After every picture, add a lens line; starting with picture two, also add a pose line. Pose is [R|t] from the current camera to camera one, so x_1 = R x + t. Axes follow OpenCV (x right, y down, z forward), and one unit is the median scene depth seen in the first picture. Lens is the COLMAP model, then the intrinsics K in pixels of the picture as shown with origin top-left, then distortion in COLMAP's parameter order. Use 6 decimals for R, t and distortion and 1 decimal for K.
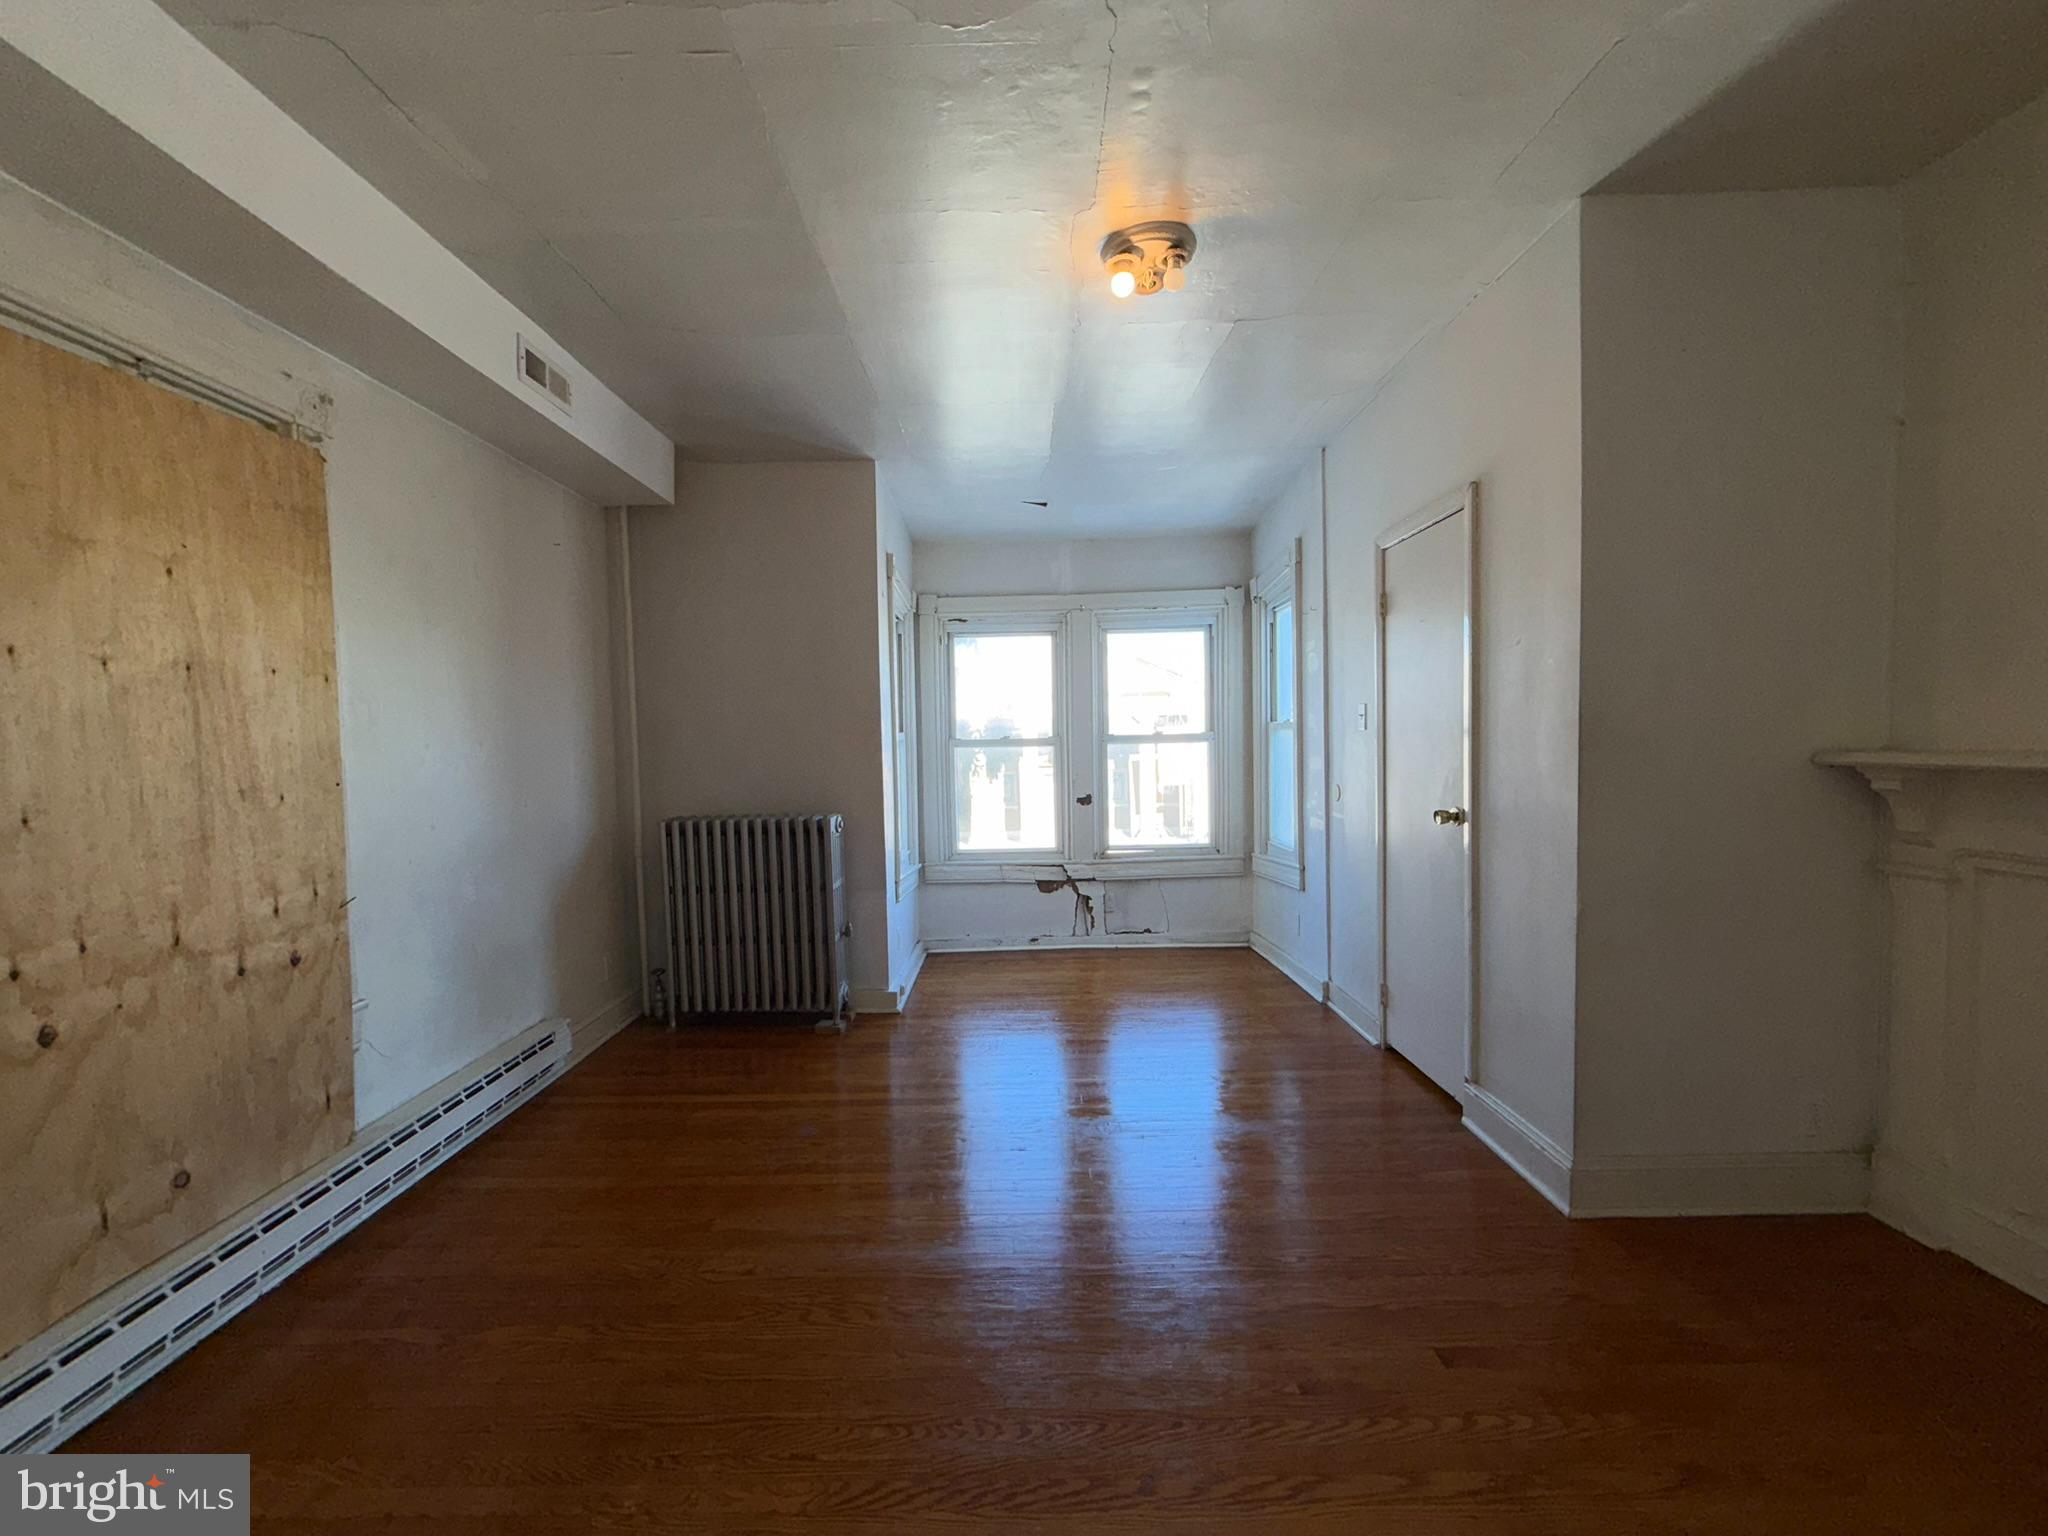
lens RADIAL K [[819.7, 0, 1018.7], [0, 819.7, 774.3], [0, 0, 1]] dist [0.001427, 0.000309]
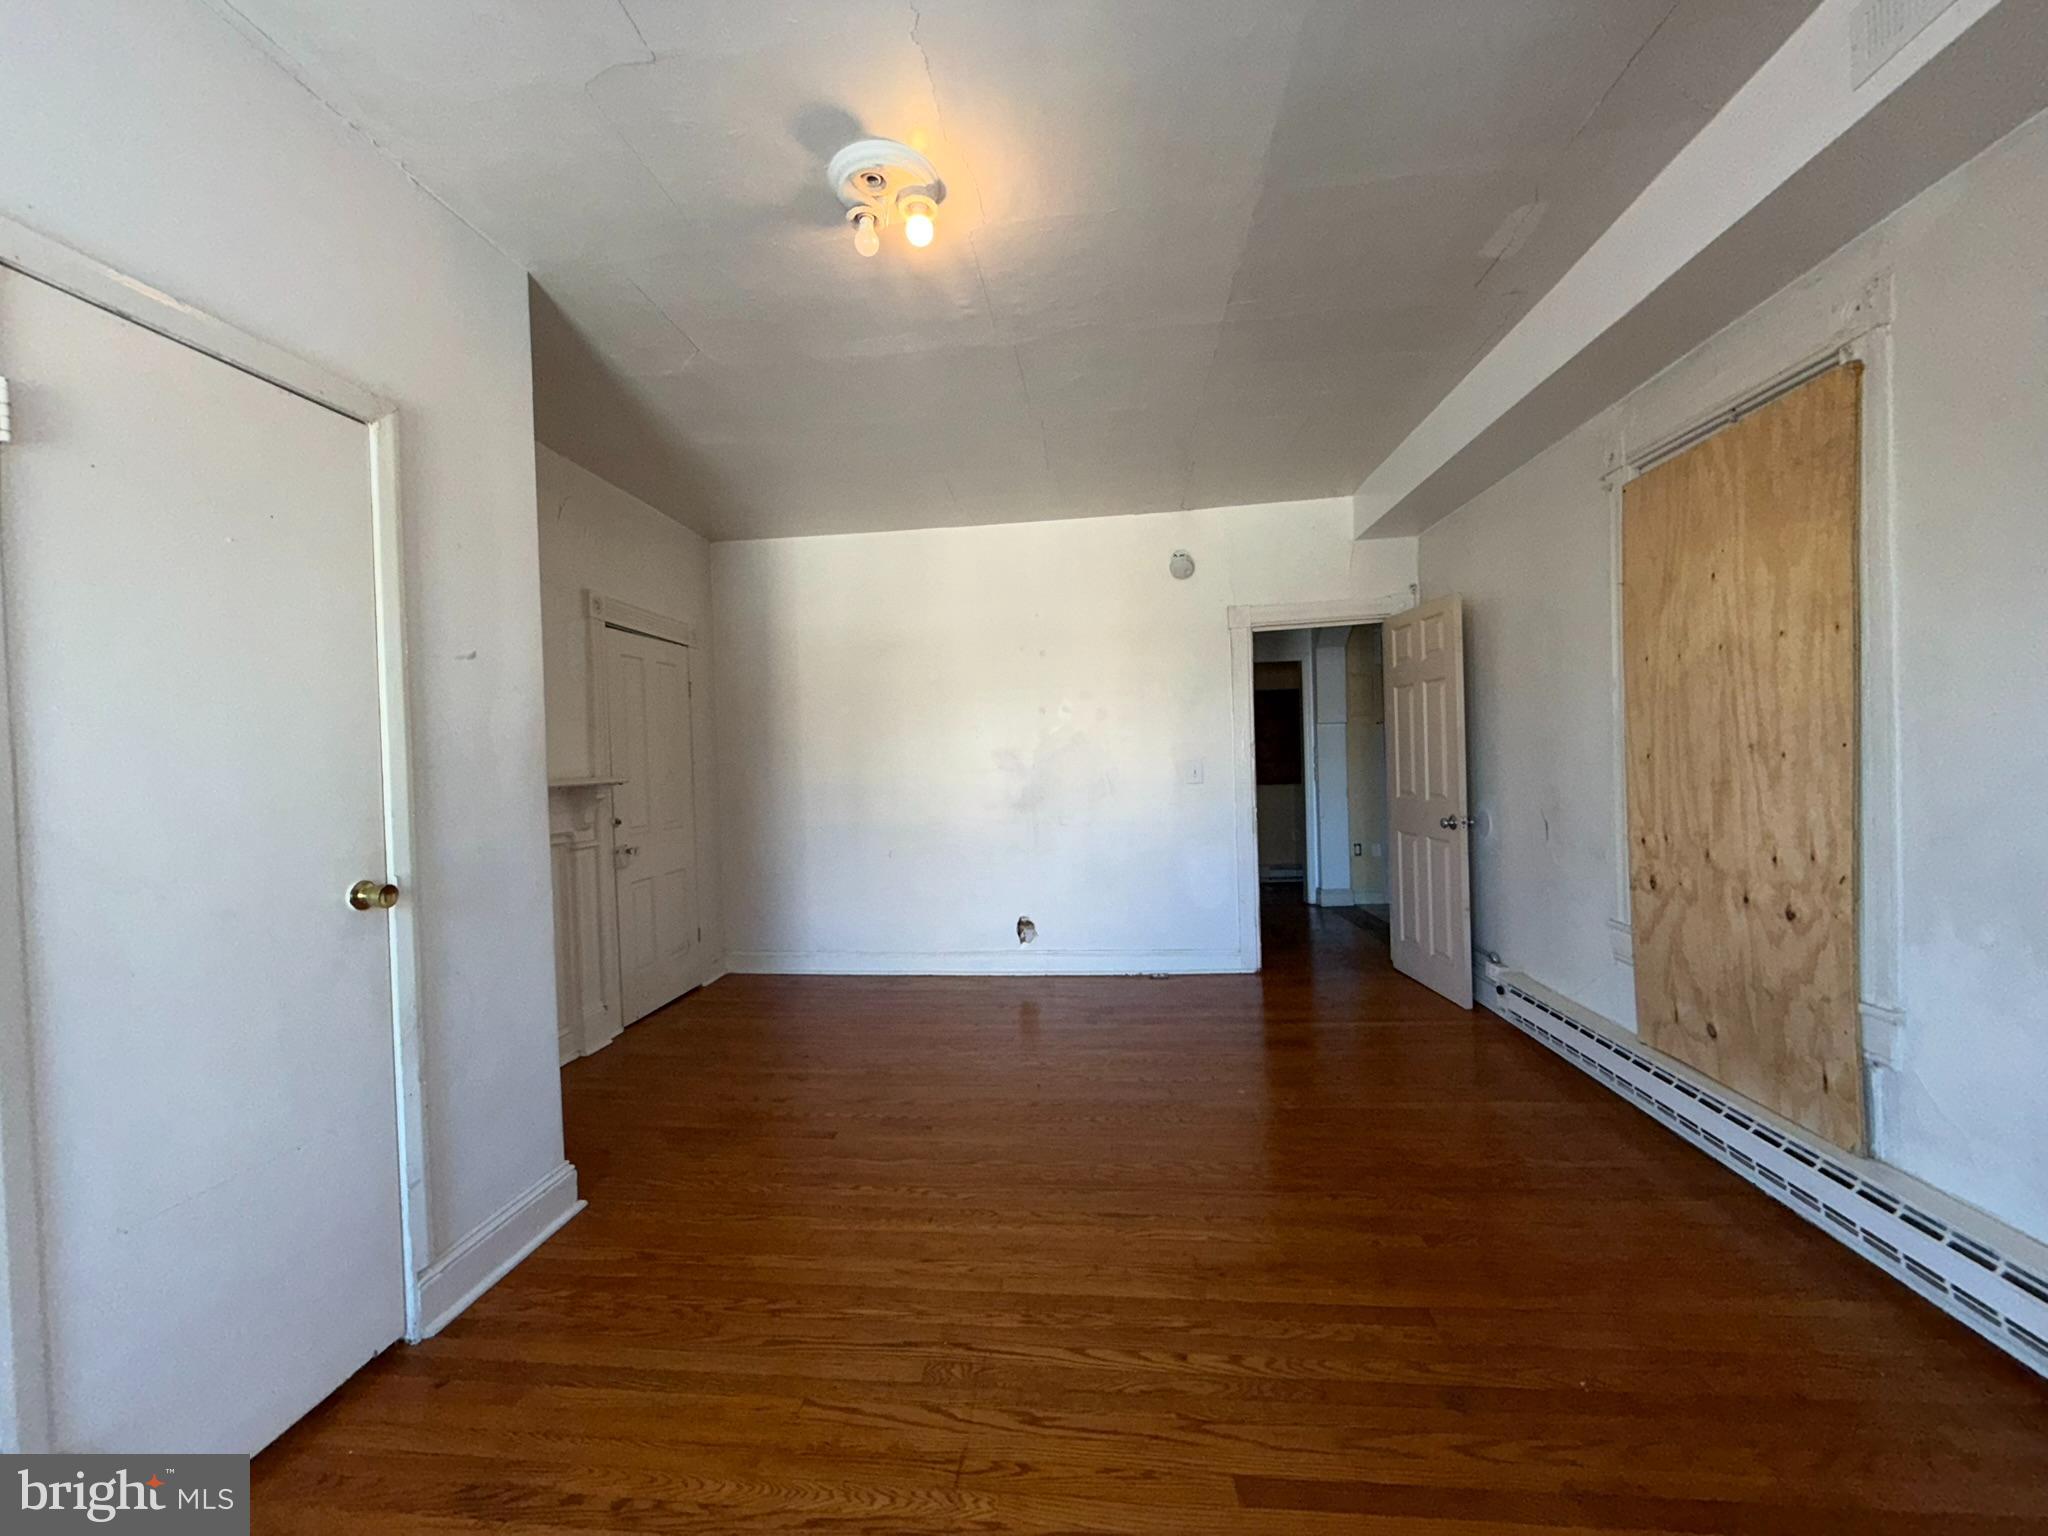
lens RADIAL K [[819.7, 0, 1013.2], [0, 819.7, 770.0], [0, 0, 1]] dist [0.001427, 0.000309]
pose [[-0.993023, 0.052601, 0.105536, -0.039140], [0.059409, 0.996279, 0.062435, -0.073628], [-0.101859, 0.068269, -0.992454, 2.096850]]
